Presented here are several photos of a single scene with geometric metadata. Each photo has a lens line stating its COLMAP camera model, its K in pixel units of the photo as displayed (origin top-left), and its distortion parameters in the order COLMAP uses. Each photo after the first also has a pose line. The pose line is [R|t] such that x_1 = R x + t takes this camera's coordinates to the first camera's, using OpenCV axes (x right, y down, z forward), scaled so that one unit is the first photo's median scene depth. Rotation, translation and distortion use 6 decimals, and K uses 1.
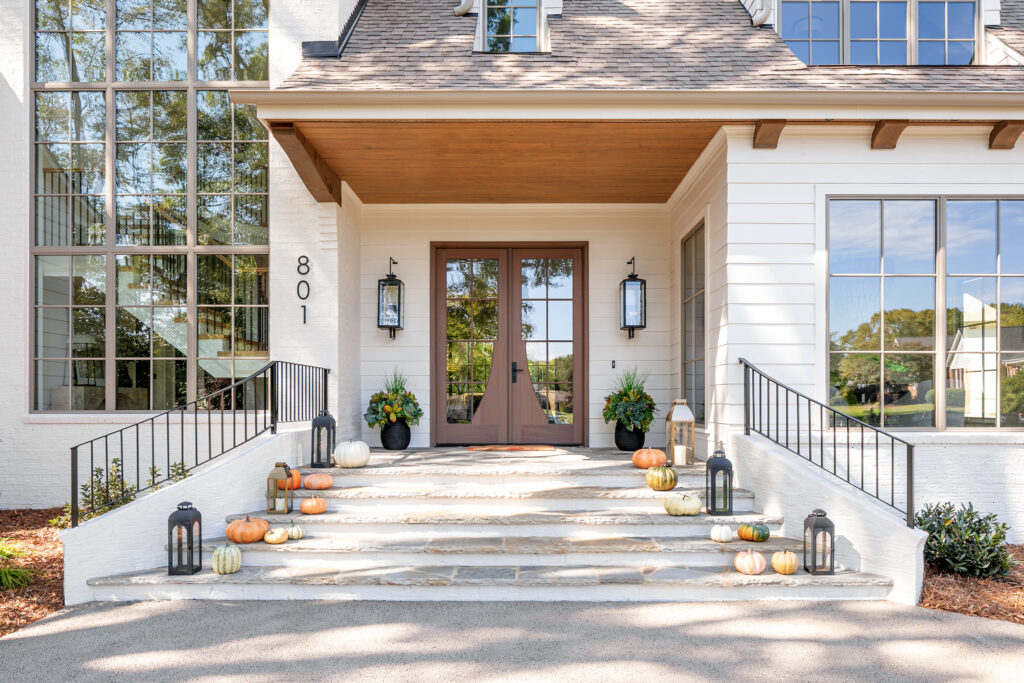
lens RADIAL K [[703.1, 0, 481.9], [0, 703.1, 385.9], [0, 0, 1]] dist [-0.003733, -0.001110]
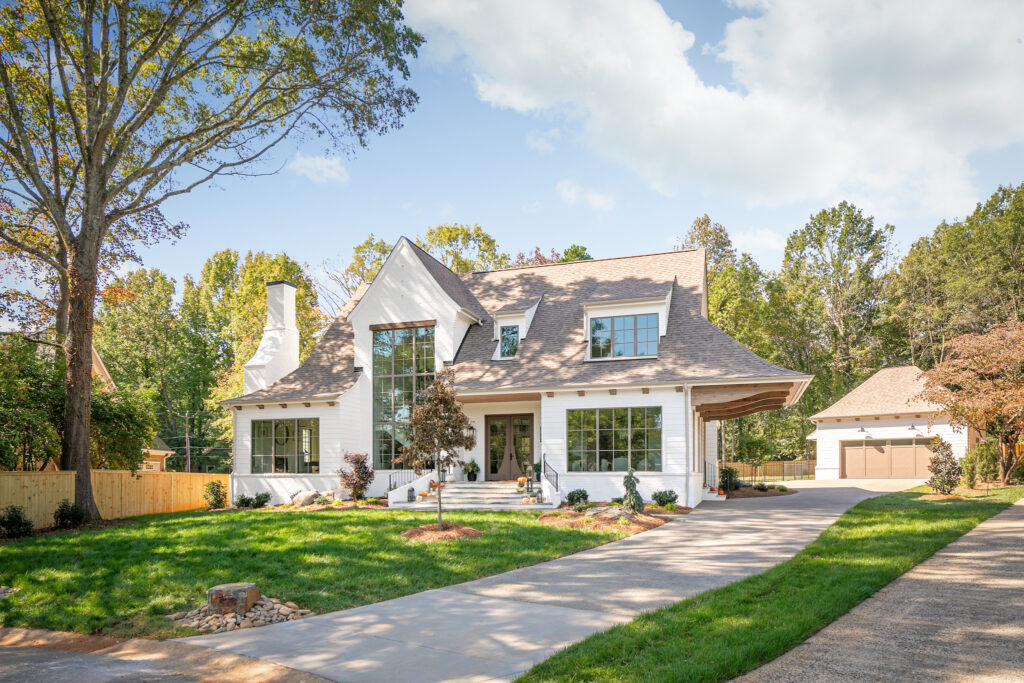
lens RADIAL K [[696.8, 0, 512.0], [0, 696.8, 341.5], [0, 0, 1]] dist [-0.005288, -0.000950]
pose [[0.949923, -0.062984, -0.306072, 1.108984], [0.011656, 0.985937, -0.166712, -0.007673], [0.312268, 0.154796, 0.937298, -2.110730]]
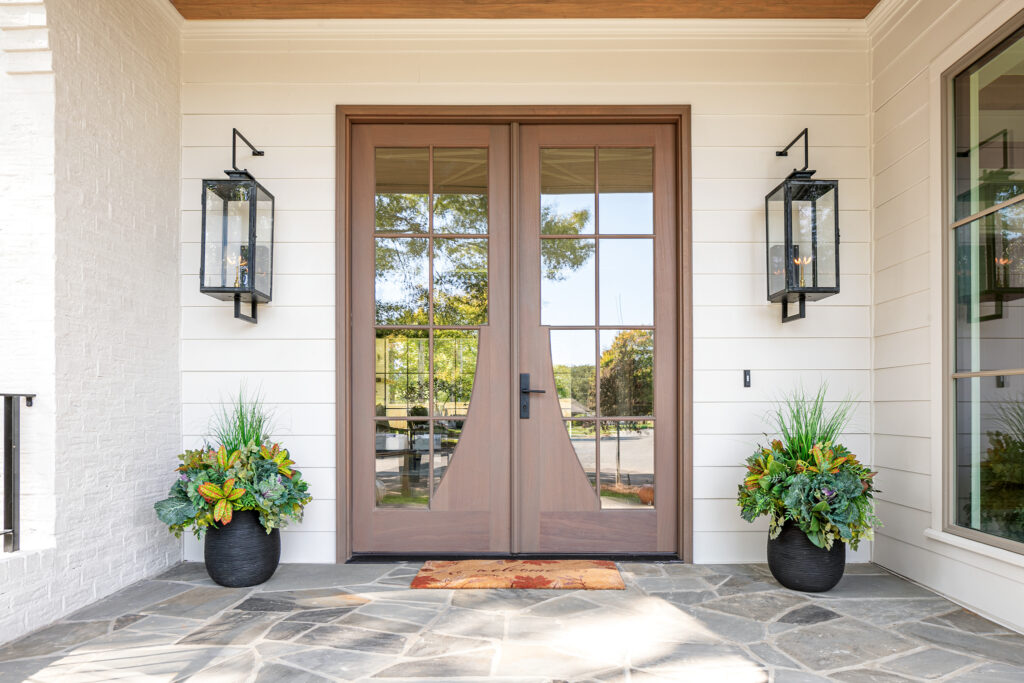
lens RADIAL K [[735.3, 0, 515.2], [0, 735.3, 399.5], [0, 0, 1]] dist [0.000676, 0.000044]
pose [[0.999378, -0.002268, 0.035188, 0.024965], [0.002254, 0.999997, 0.000451, -0.019211], [-0.035189, -0.000372, 0.999381, 0.570650]]
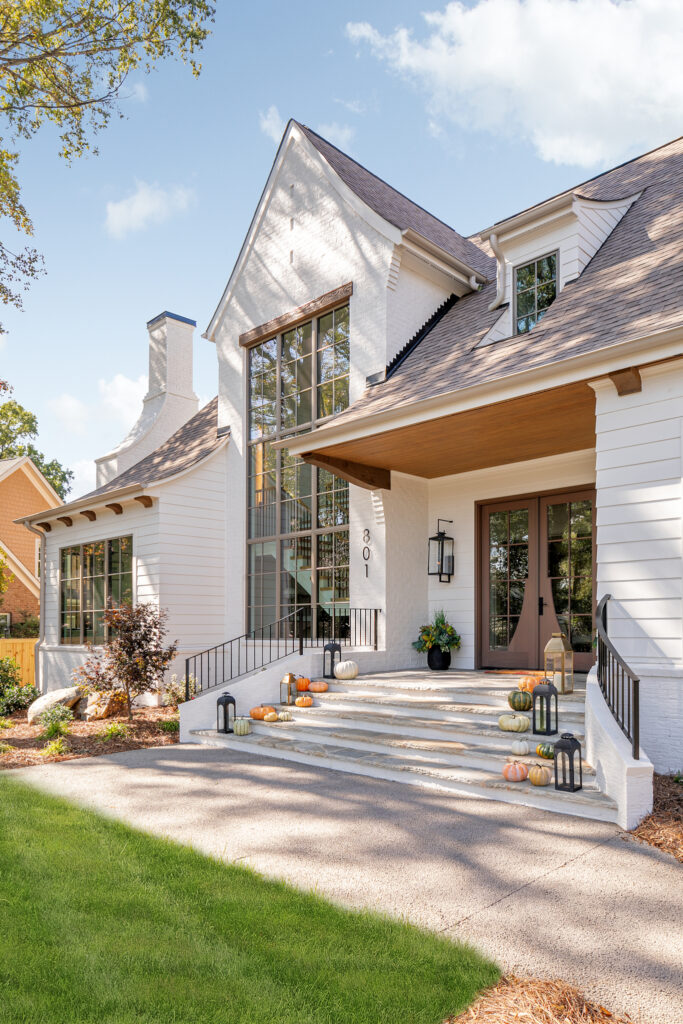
lens RADIAL K [[696.8, 0, 340.1], [0, 696.8, 592.6], [0, 0, 1]] dist [-0.005288, -0.000950]
pose [[0.714980, -0.037823, -0.698122, 0.654794], [0.024759, 0.999279, -0.028782, -0.018431], [0.698707, 0.003294, 0.715401, -0.038245]]
